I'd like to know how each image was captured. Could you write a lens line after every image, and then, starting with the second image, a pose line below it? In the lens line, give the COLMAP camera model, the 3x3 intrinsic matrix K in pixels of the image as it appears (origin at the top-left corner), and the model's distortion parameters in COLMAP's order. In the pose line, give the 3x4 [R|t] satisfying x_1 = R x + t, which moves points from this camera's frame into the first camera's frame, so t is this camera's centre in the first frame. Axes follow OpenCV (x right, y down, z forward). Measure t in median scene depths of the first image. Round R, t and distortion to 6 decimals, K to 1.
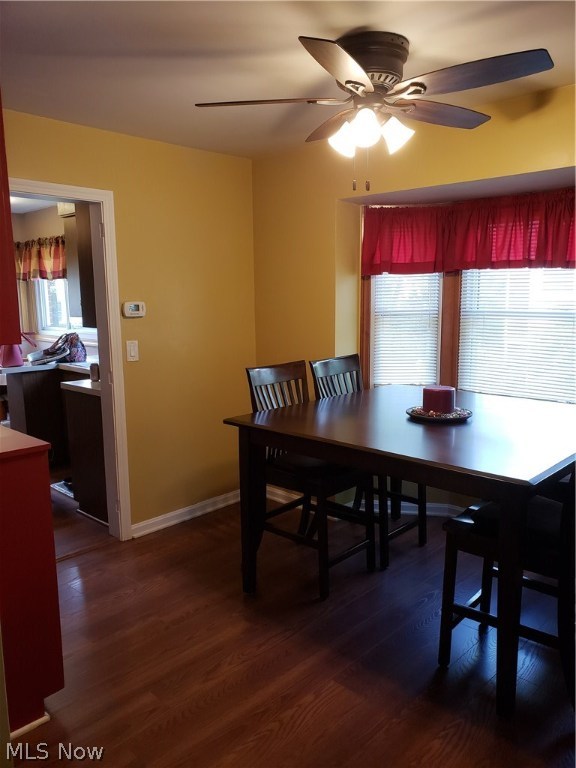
lens RADIAL K [[579.6, 0, 288.4], [0, 579.6, 382.8], [0, 0, 1]] dist [0.011025, 0.010883]
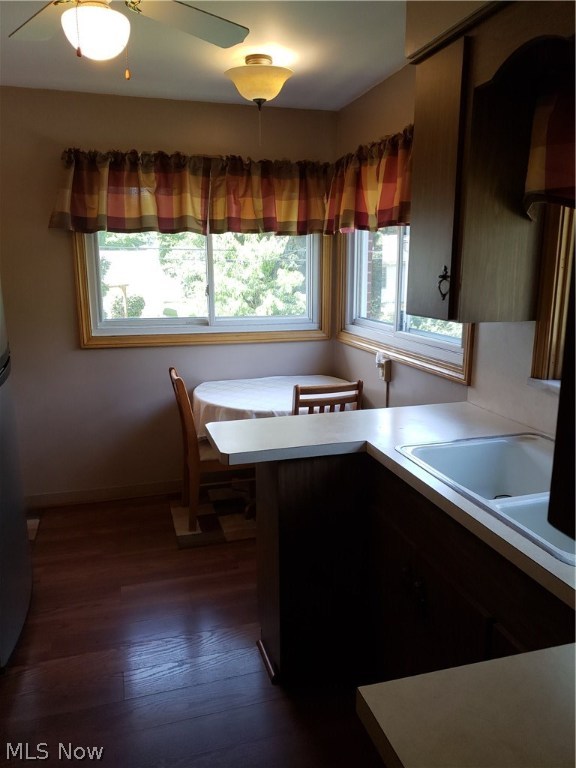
lens RADIAL K [[579.6, 0, 287.6], [0, 579.6, 383.7], [0, 0, 1]] dist [0.011025, 0.010883]
pose [[0.863472, 0.107966, -0.492706, -0.209564], [-0.072985, 0.993286, 0.089751, -0.083721], [0.499088, -0.041537, 0.865555, 0.517403]]
